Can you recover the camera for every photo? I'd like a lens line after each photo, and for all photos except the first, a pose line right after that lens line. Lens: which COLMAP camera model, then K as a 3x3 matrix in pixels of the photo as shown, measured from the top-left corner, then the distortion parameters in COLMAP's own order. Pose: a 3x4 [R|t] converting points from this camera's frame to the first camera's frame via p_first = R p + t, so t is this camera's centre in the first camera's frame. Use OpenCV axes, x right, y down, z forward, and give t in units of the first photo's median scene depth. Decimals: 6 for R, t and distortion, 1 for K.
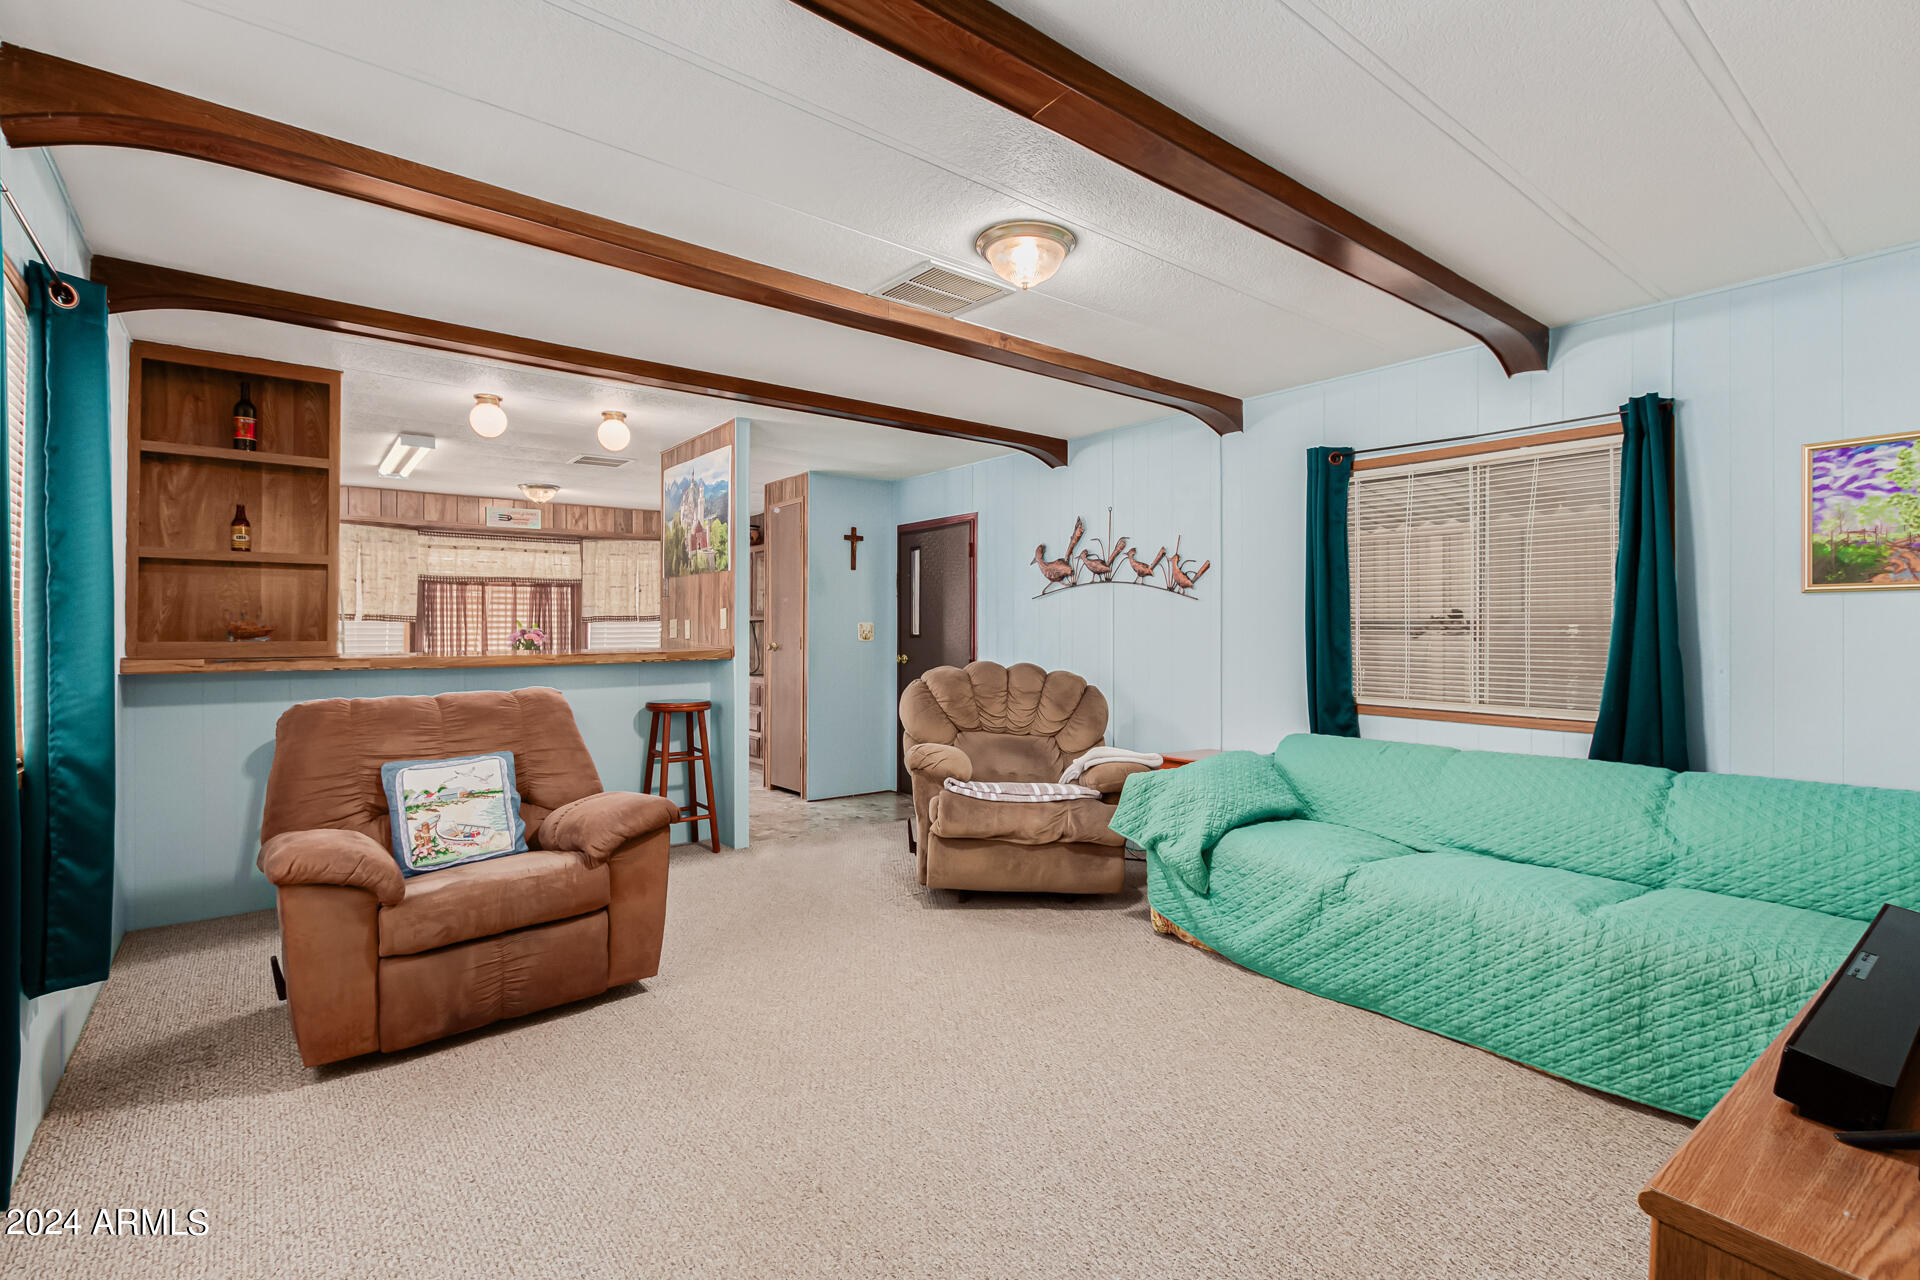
lens RADIAL K [[879.8, 0, 972.2], [0, 879.8, 624.6], [0, 0, 1]] dist [0.004832, -0.000946]
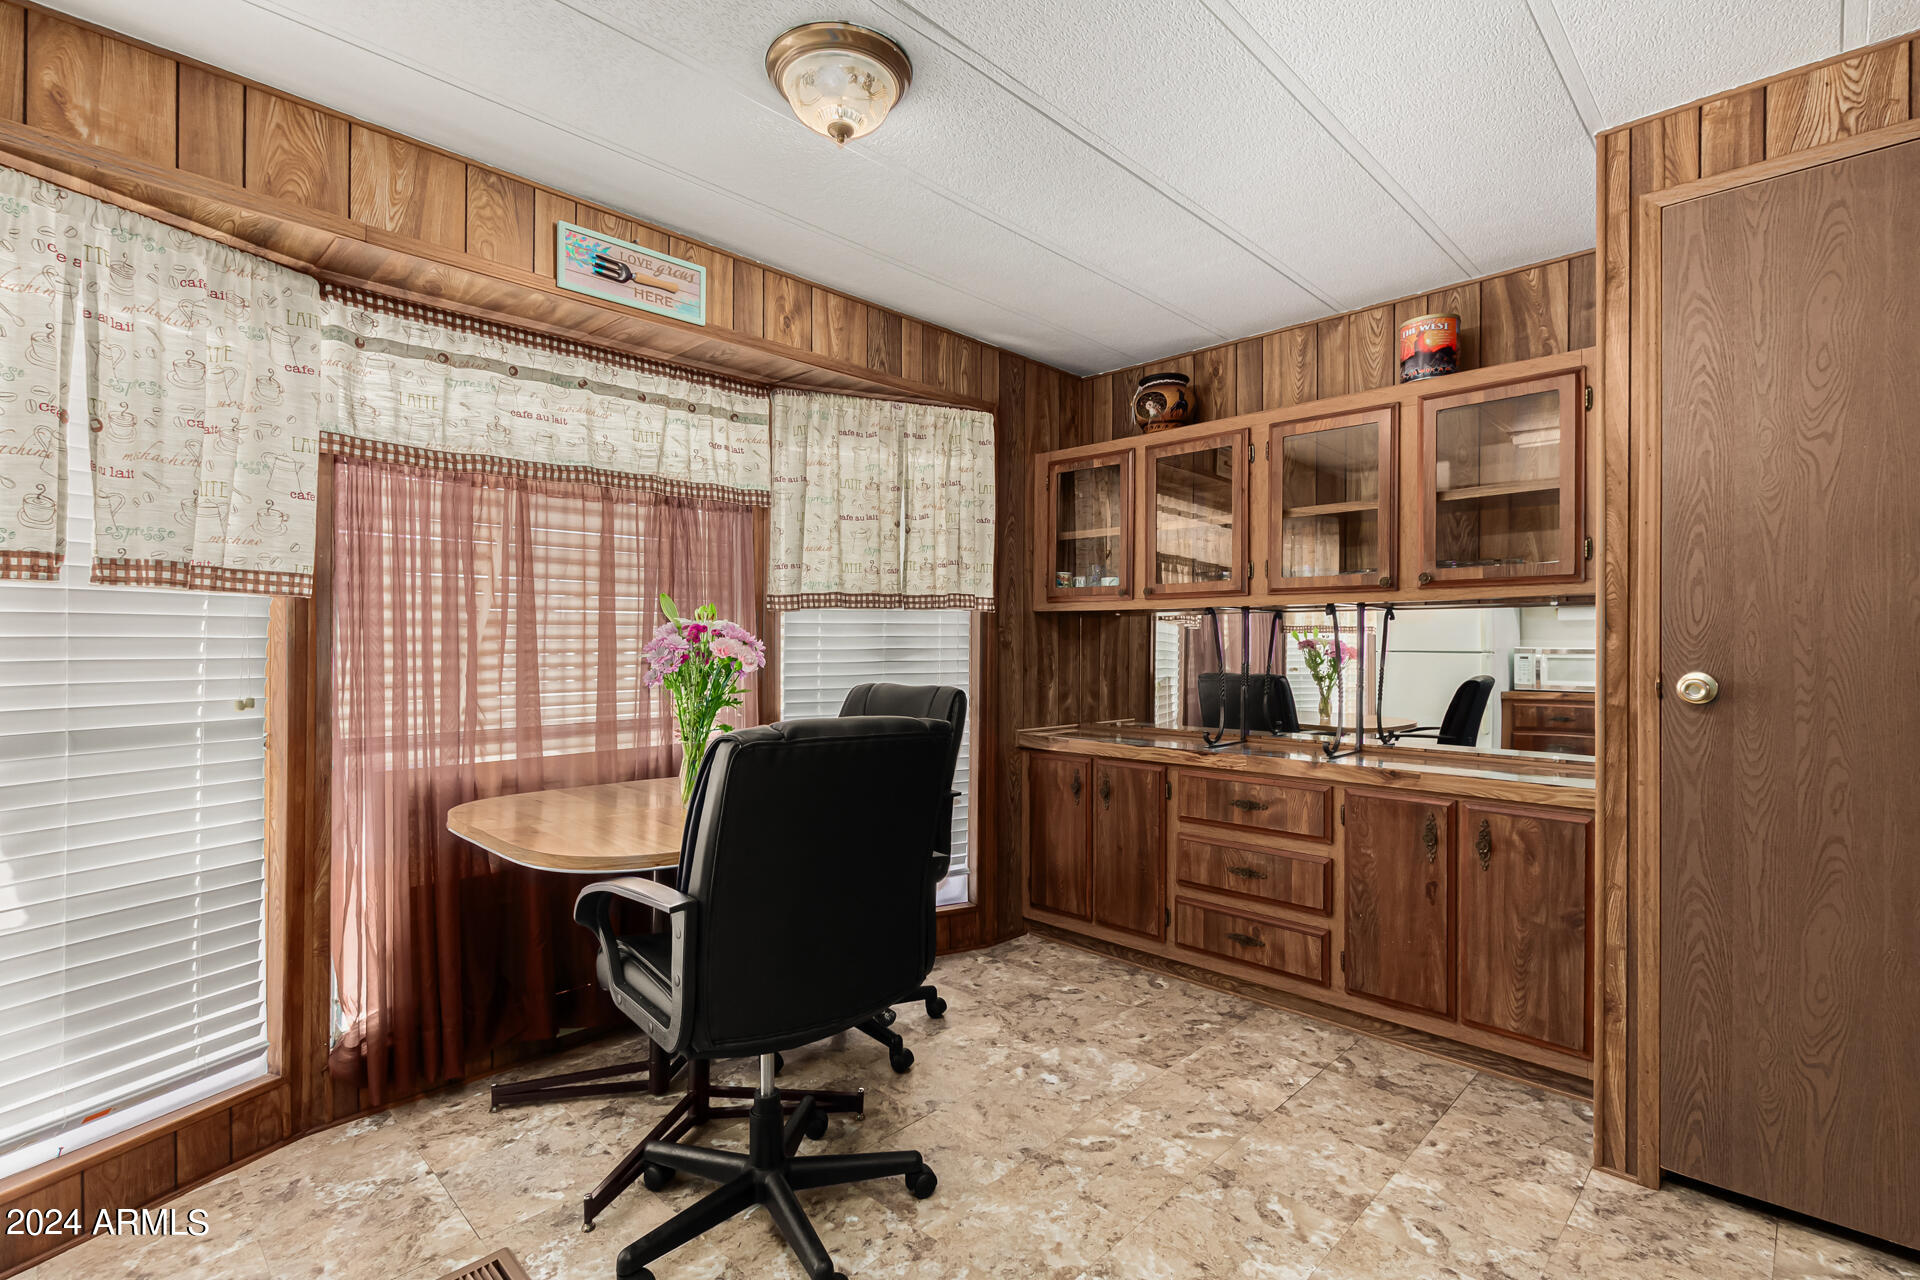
lens RADIAL K [[879.8, 0, 949.0], [0, 879.8, 634.7], [0, 0, 1]] dist [0.004832, -0.000946]
pose [[0.994033, 0.005448, 0.108944, -0.433844], [-0.005219, 0.999984, -0.002386, 0.009356], [-0.108955, 0.001804, 0.994045, 0.658478]]
